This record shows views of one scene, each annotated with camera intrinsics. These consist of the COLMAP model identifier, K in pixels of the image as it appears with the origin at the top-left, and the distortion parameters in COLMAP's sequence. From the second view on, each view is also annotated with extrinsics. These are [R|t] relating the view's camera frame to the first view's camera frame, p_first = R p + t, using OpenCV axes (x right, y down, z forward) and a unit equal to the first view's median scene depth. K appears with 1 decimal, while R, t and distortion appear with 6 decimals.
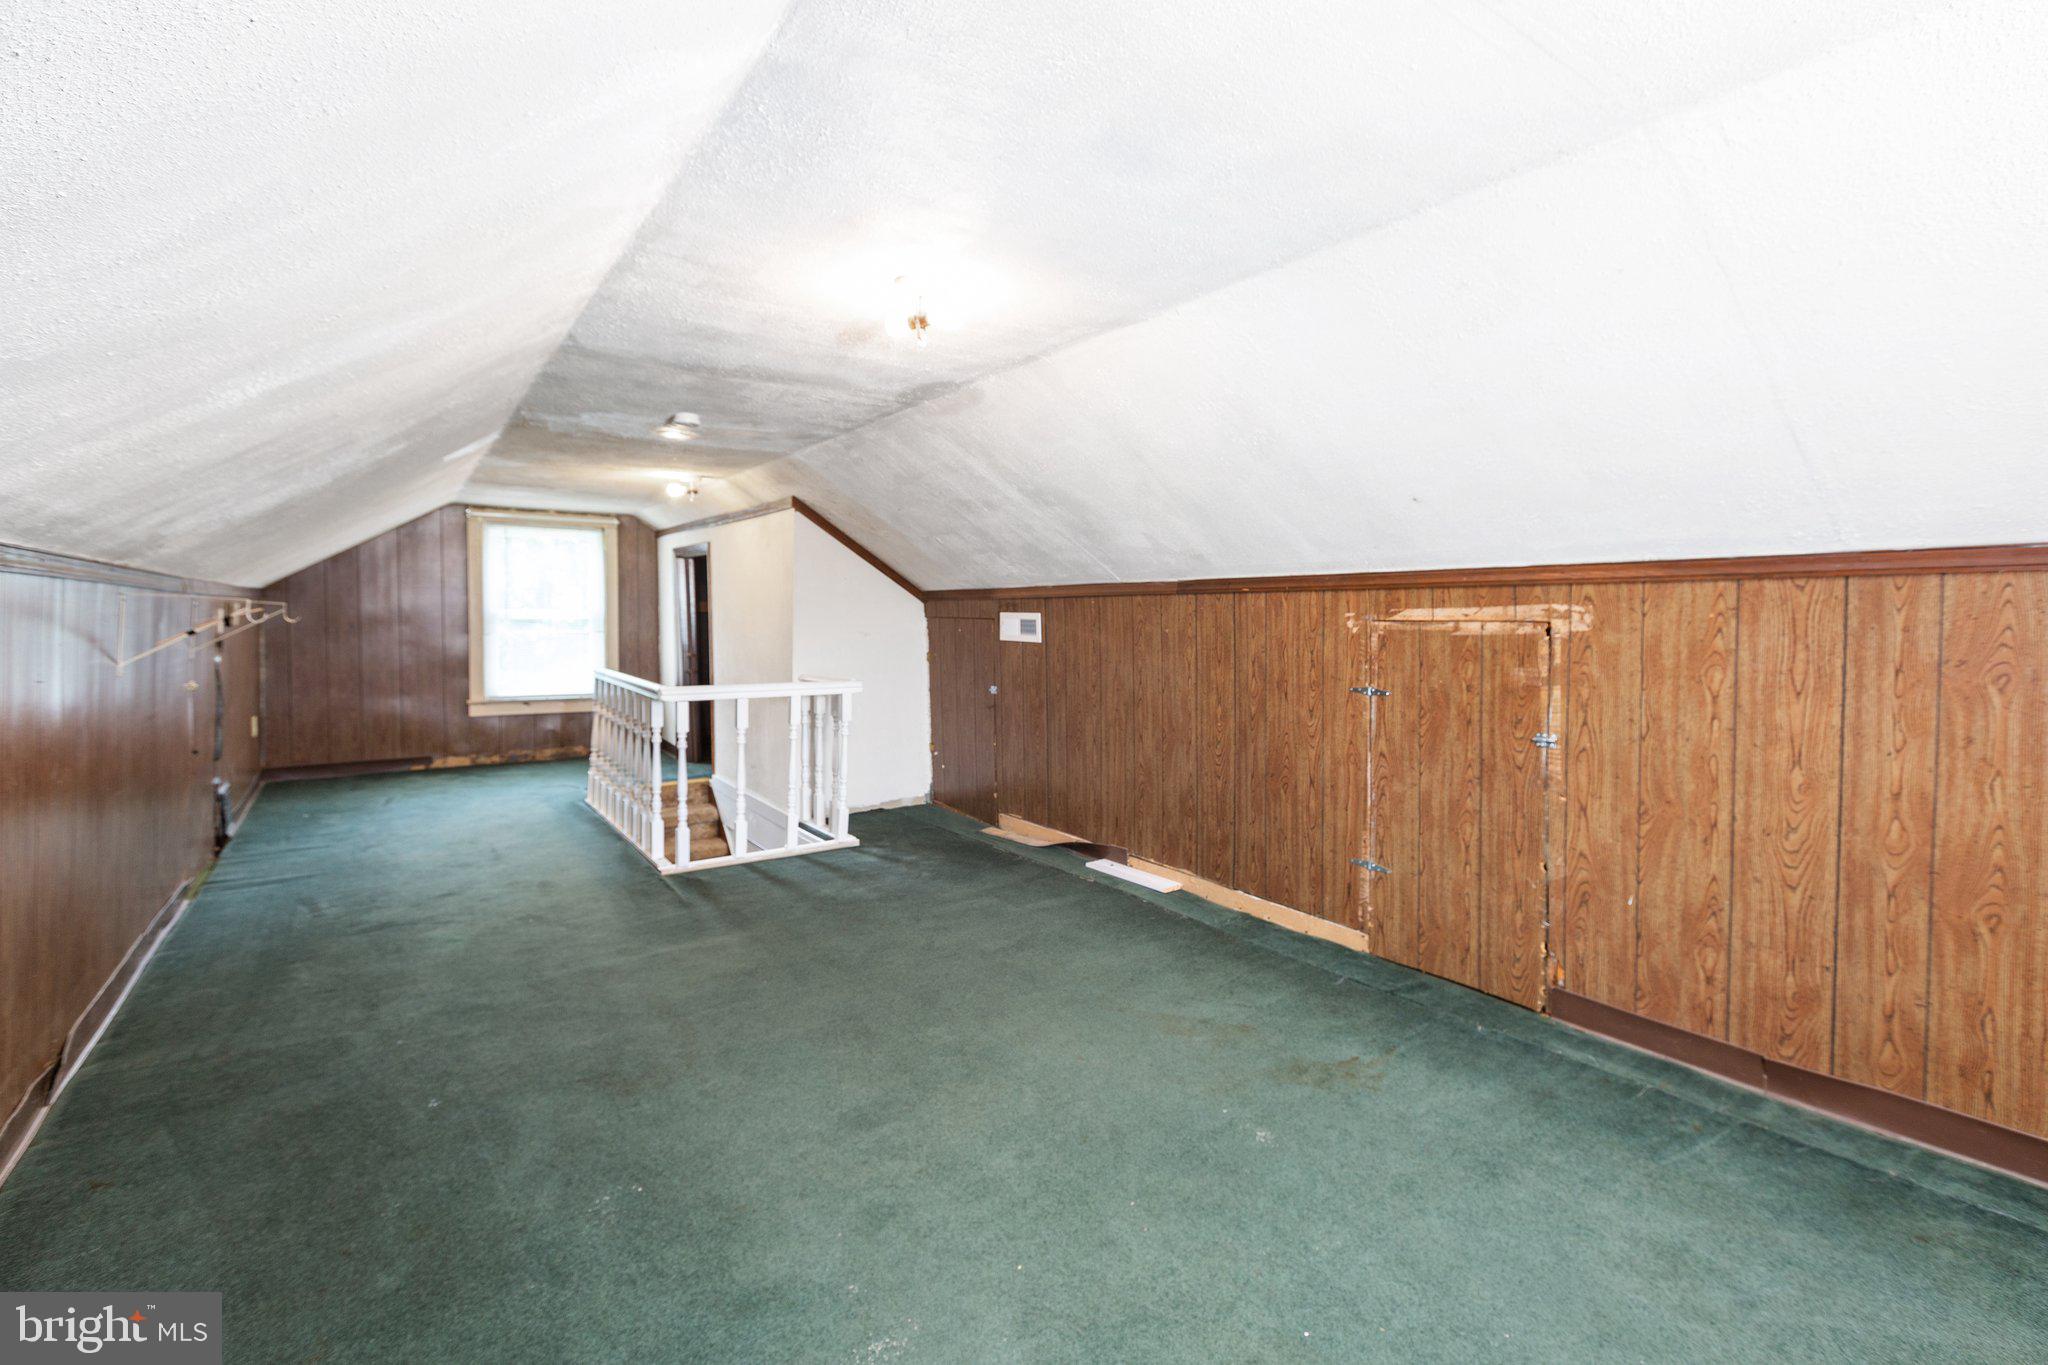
lens RADIAL K [[919.8, 0, 1029.7], [0, 919.8, 634.3], [0, 0, 1]] dist [0.004039, -0.001648]
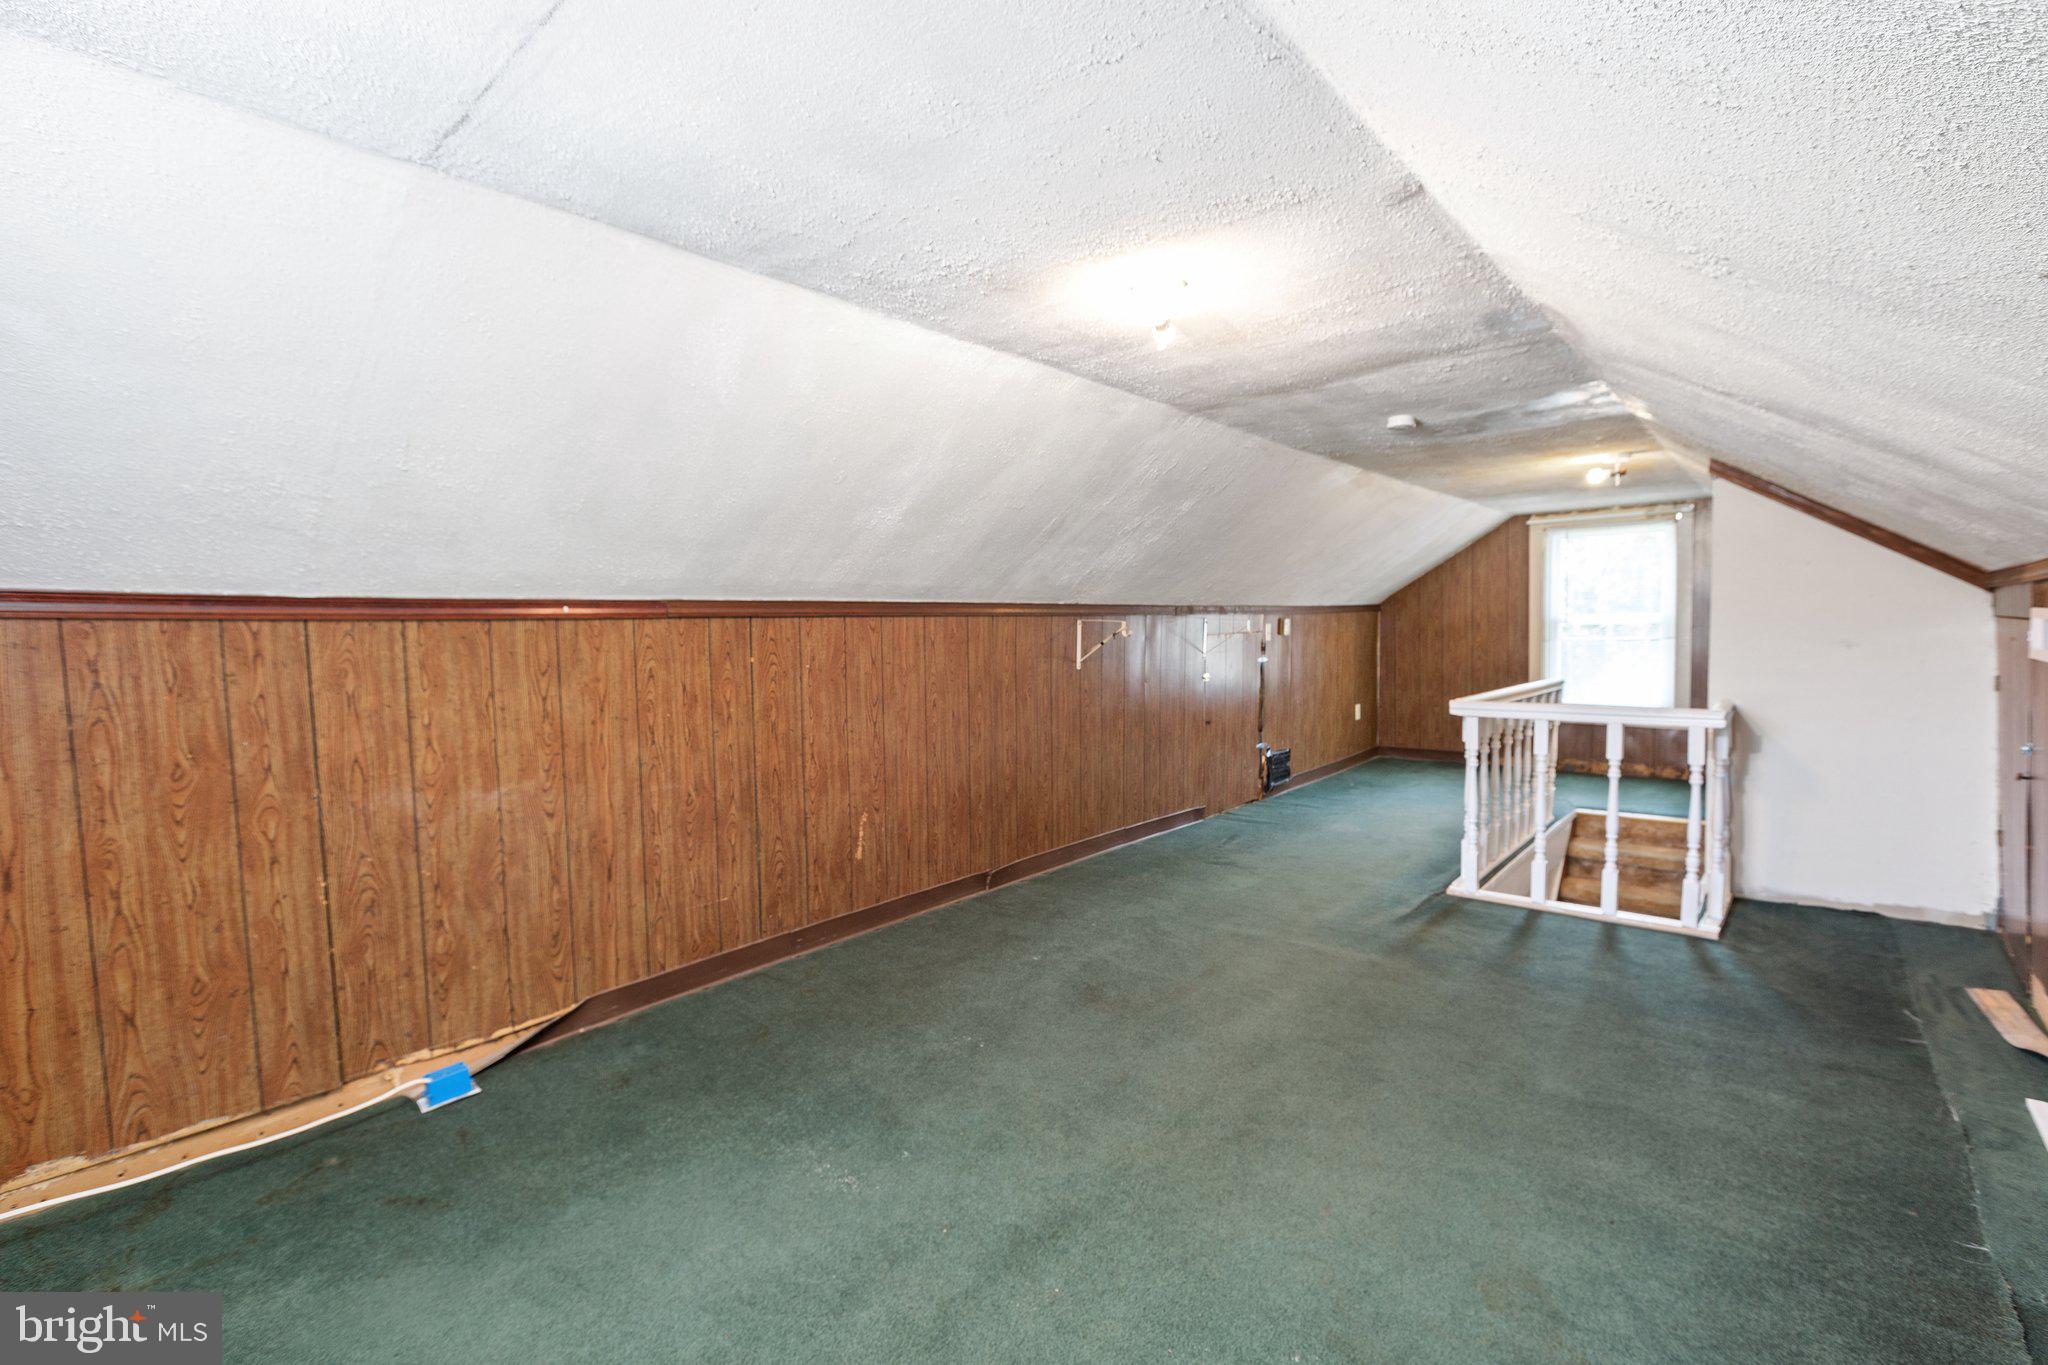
lens RADIAL K [[919.8, 0, 1021.1], [0, 919.8, 688.6], [0, 0, 1]] dist [0.004039, -0.001648]
pose [[0.222257, 0.054420, -0.973468, 0.466301], [0.002399, 0.998407, 0.056362, -0.010518], [0.974985, -0.014862, 0.221772, 0.378041]]
